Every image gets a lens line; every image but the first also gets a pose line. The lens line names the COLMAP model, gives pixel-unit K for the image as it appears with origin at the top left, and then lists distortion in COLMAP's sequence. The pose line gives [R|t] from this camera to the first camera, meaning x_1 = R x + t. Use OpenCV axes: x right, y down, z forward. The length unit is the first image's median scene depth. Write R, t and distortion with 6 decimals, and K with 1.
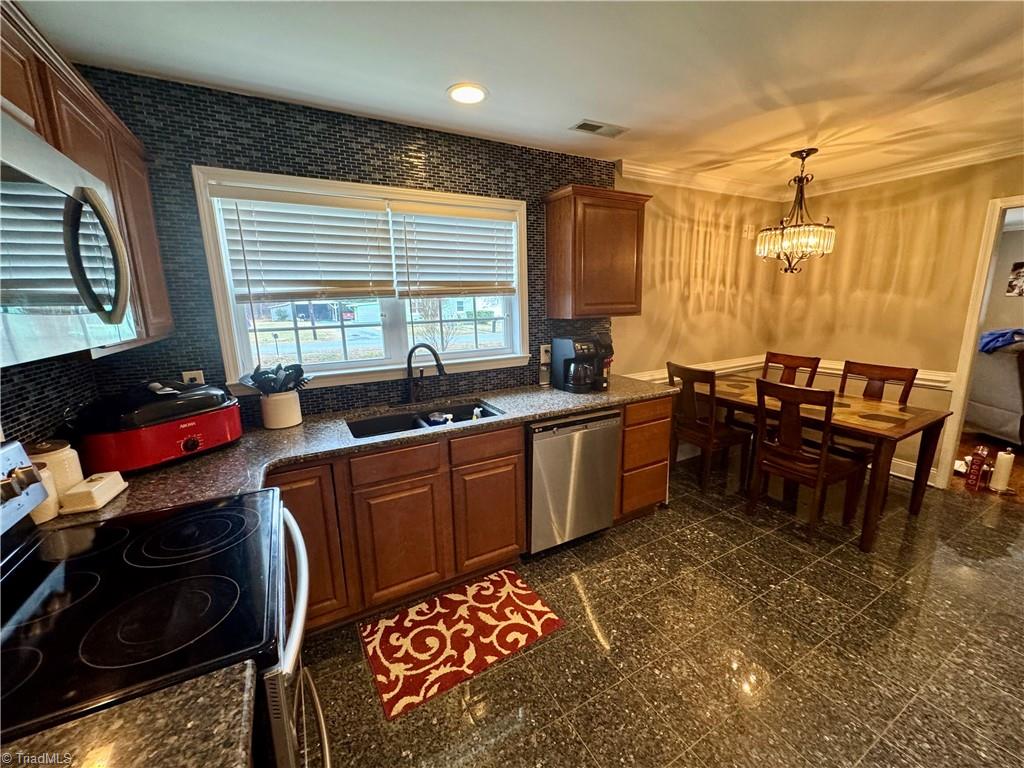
lens RADIAL K [[407.4, 0, 511.2], [0, 407.4, 382.6], [0, 0, 1]] dist [-0.002851, -0.000465]
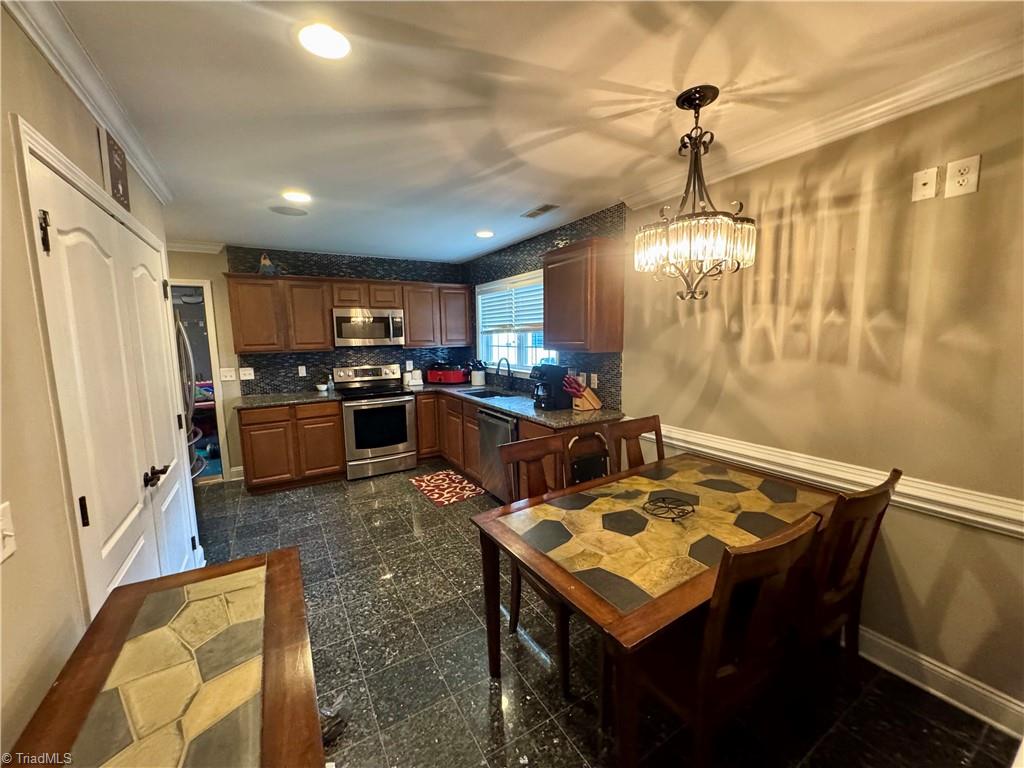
lens RADIAL K [[407.4, 0, 512.3], [0, 407.4, 381.2], [0, 0, 1]] dist [-0.002851, -0.000465]
pose [[0.034987, 0.135131, -0.990210, 1.699462], [-0.185370, 0.974501, 0.126437, -0.240161], [0.982046, 0.179132, 0.059145, 0.976265]]
